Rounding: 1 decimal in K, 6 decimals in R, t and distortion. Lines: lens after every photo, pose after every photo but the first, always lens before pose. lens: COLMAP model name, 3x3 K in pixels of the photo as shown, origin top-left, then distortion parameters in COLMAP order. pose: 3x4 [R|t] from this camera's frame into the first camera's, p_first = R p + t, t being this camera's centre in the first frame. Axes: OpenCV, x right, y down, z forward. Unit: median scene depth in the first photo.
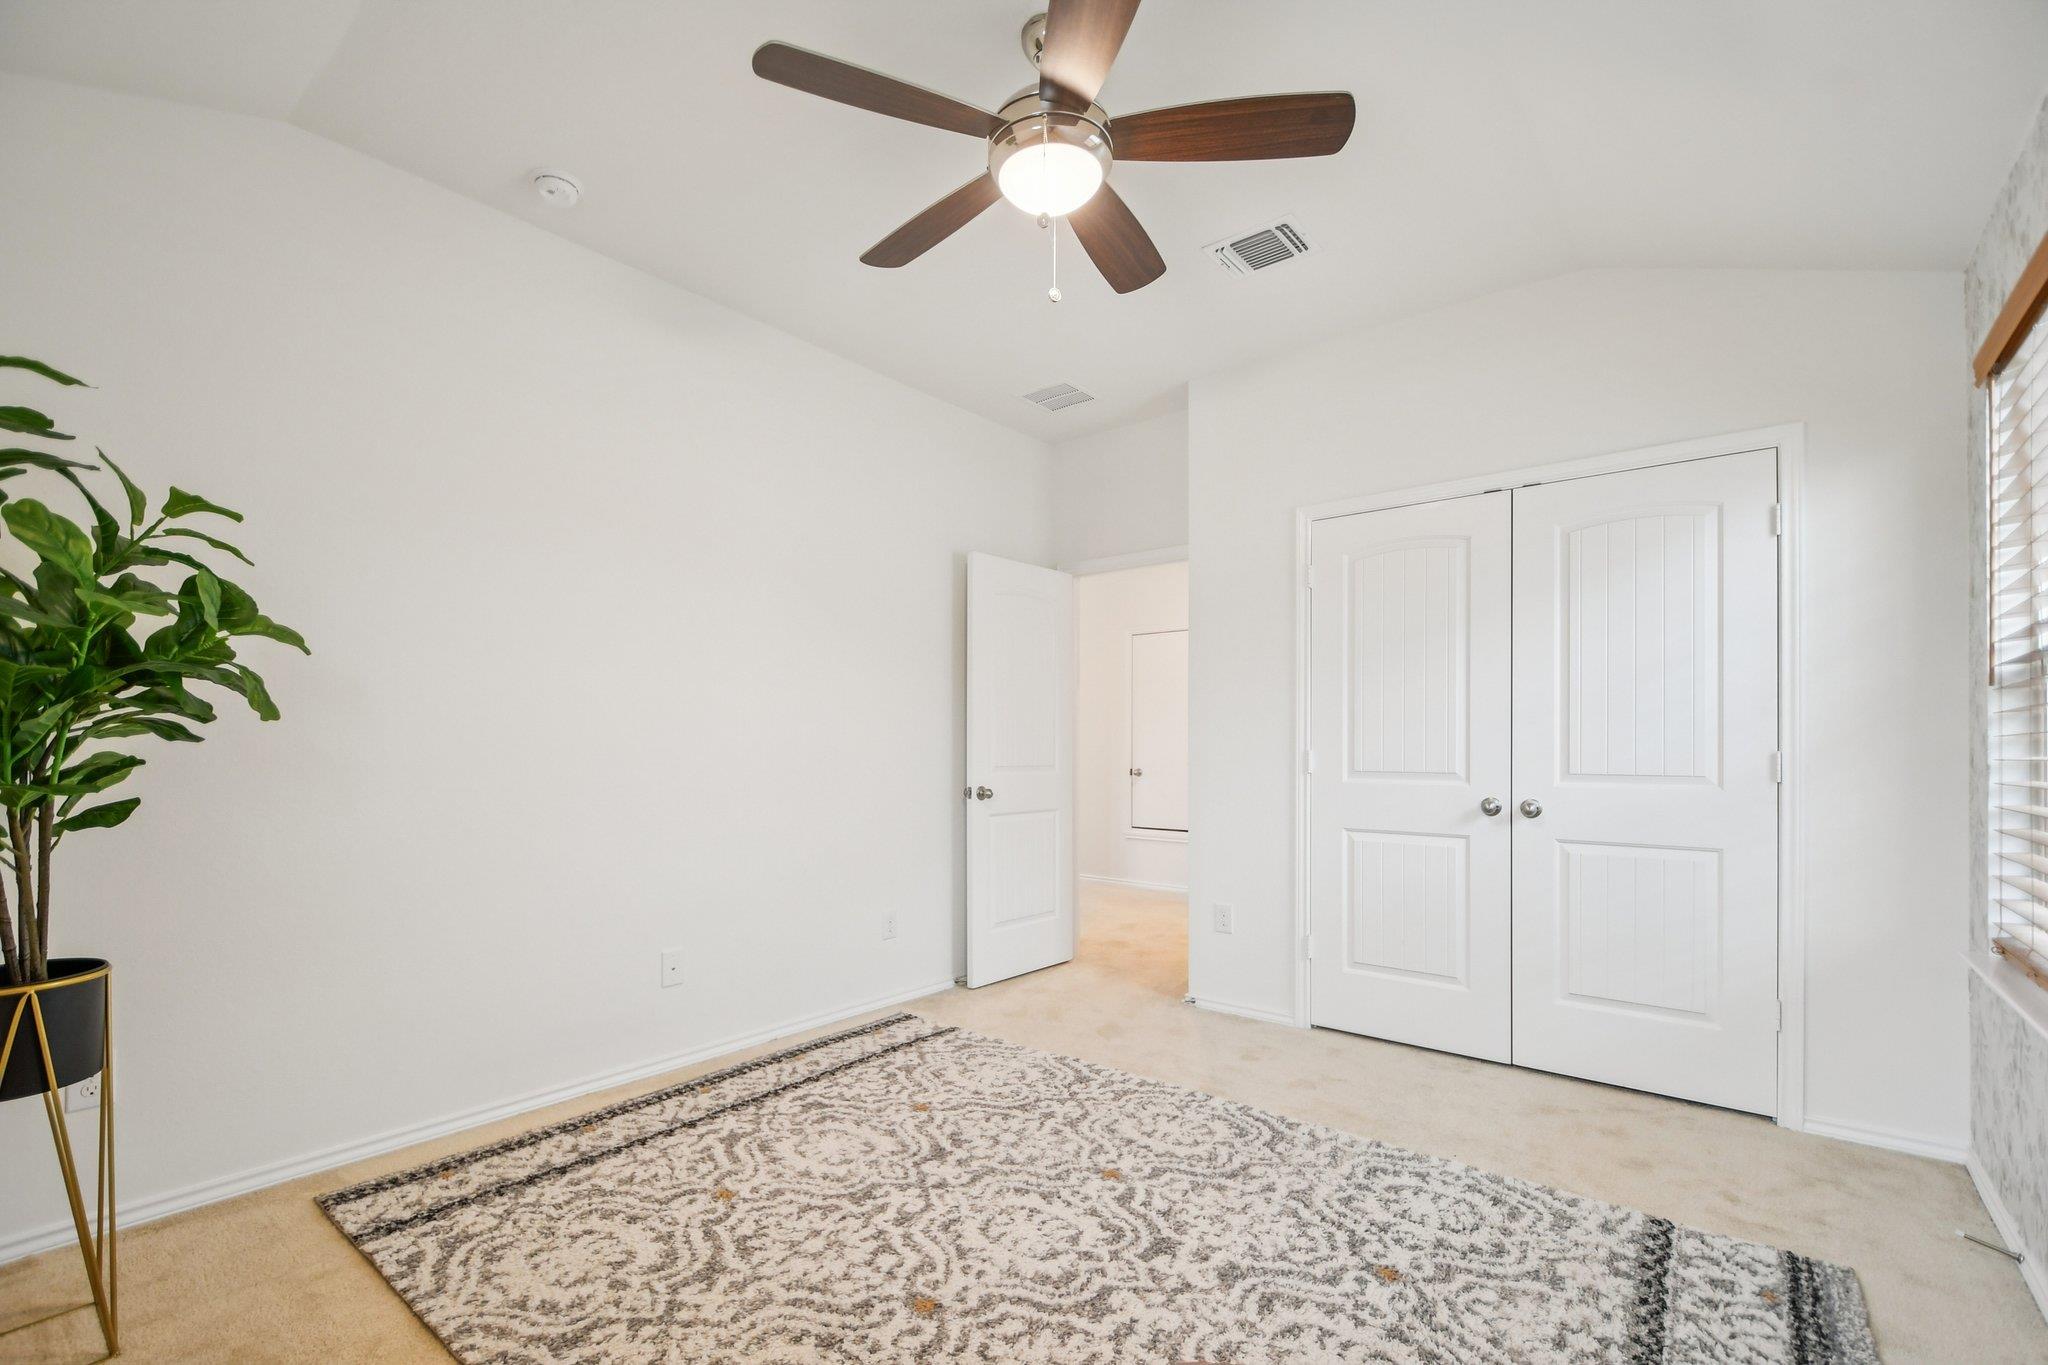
lens RADIAL K [[901.6, 0, 1016.8], [0, 901.6, 738.0], [0, 0, 1]] dist [0.005272, -0.006855]
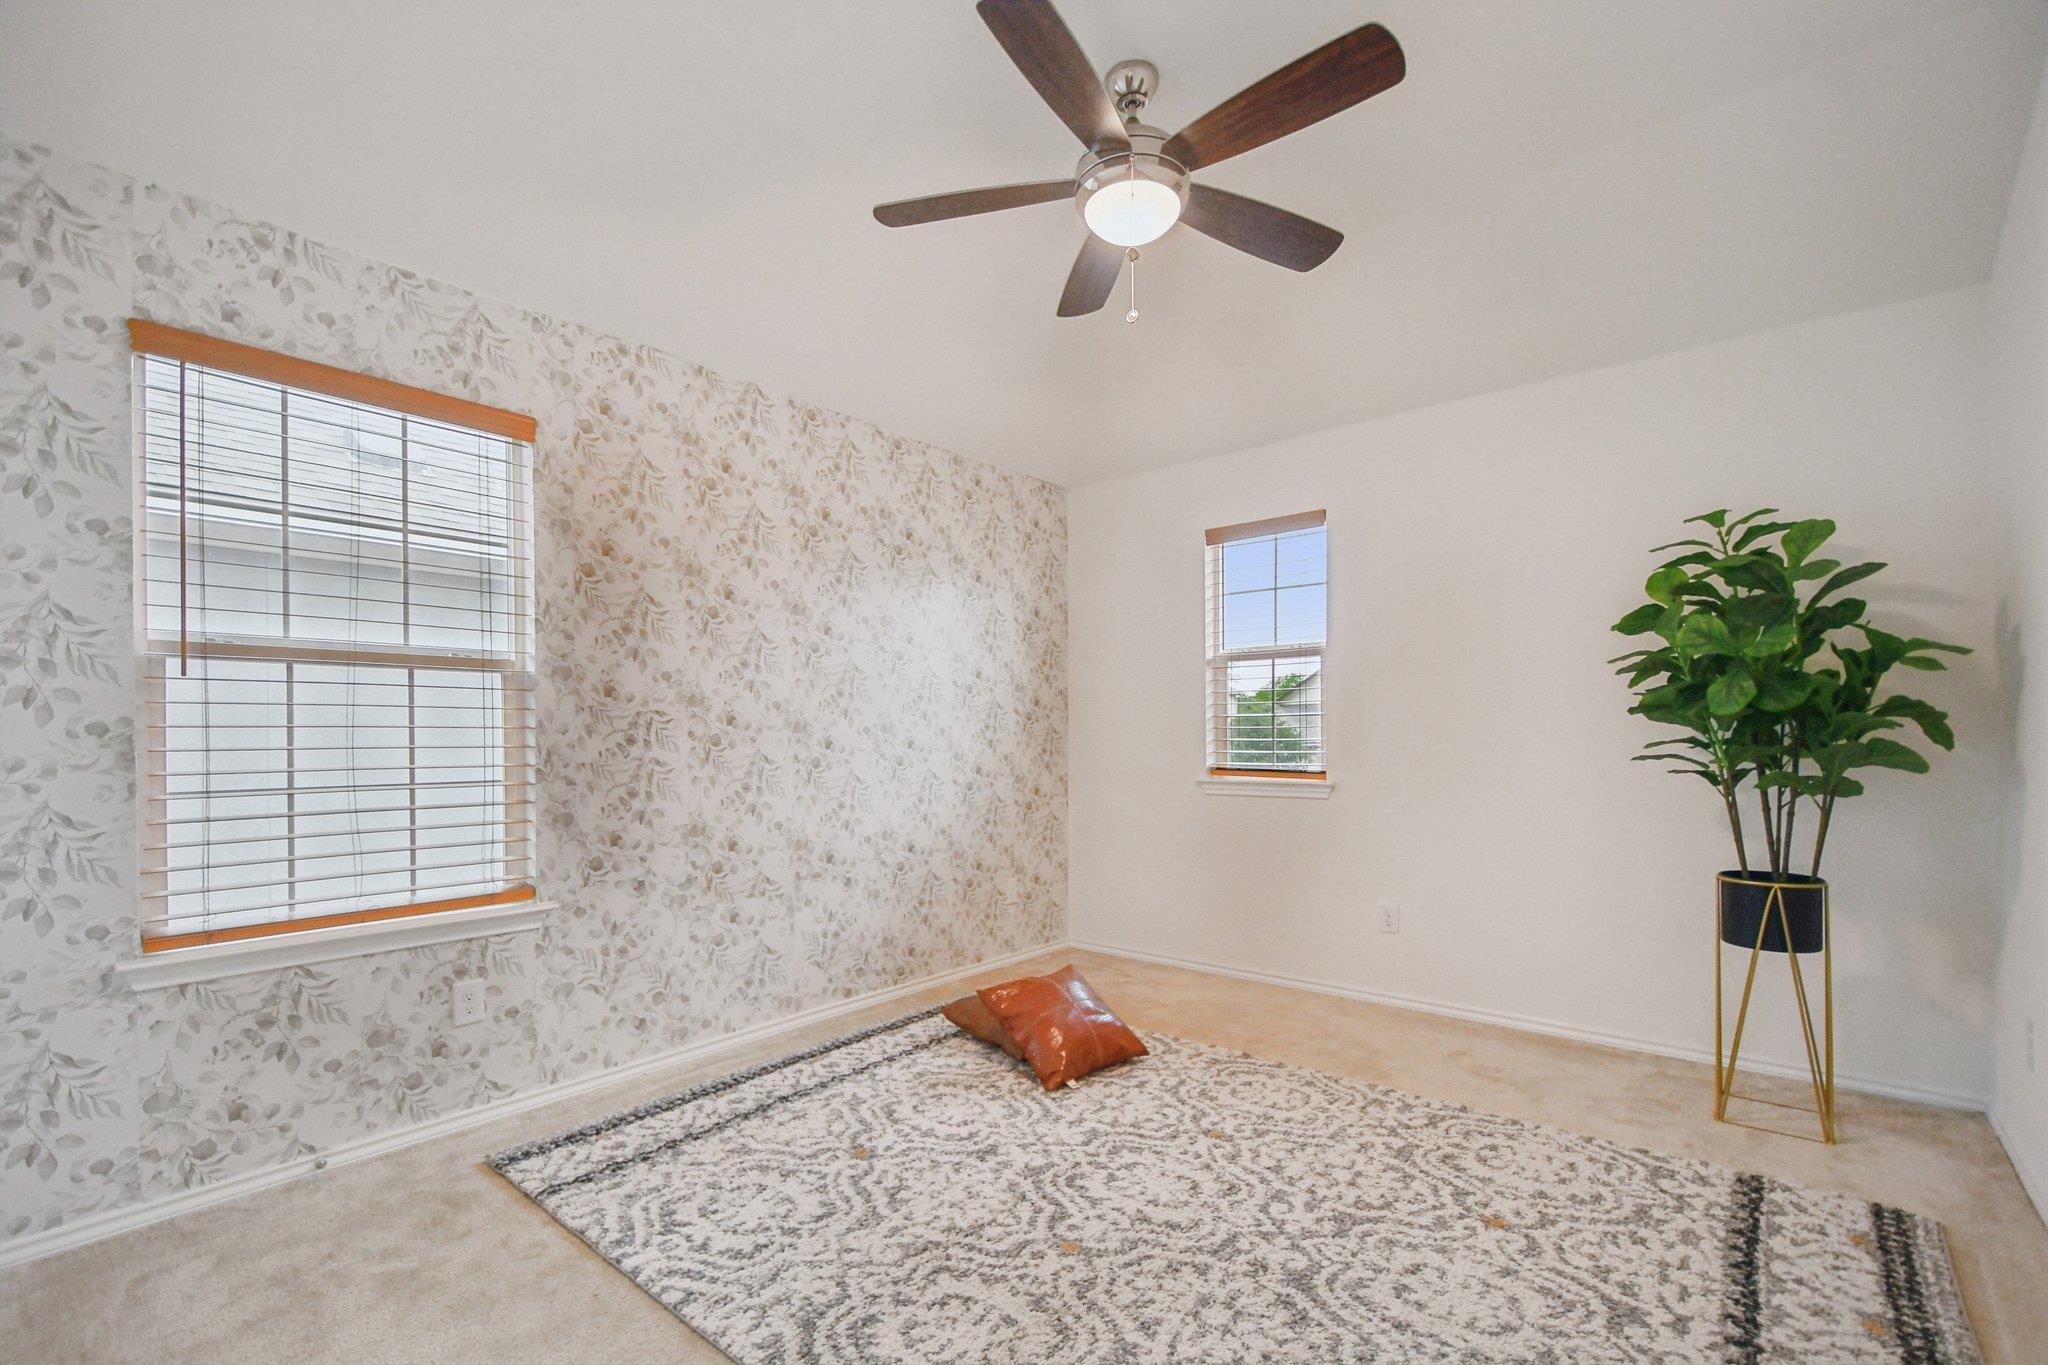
lens RADIAL K [[901.6, 0, 1016.8], [0, 901.6, 738.0], [0, 0, 1]] dist [0.005272, -0.006855]
pose [[-0.999895, 0.003950, 0.013970, 0.152848], [0.003826, 0.999954, -0.008843, 0.020738], [-0.014004, -0.008788, -0.999863, 1.988269]]
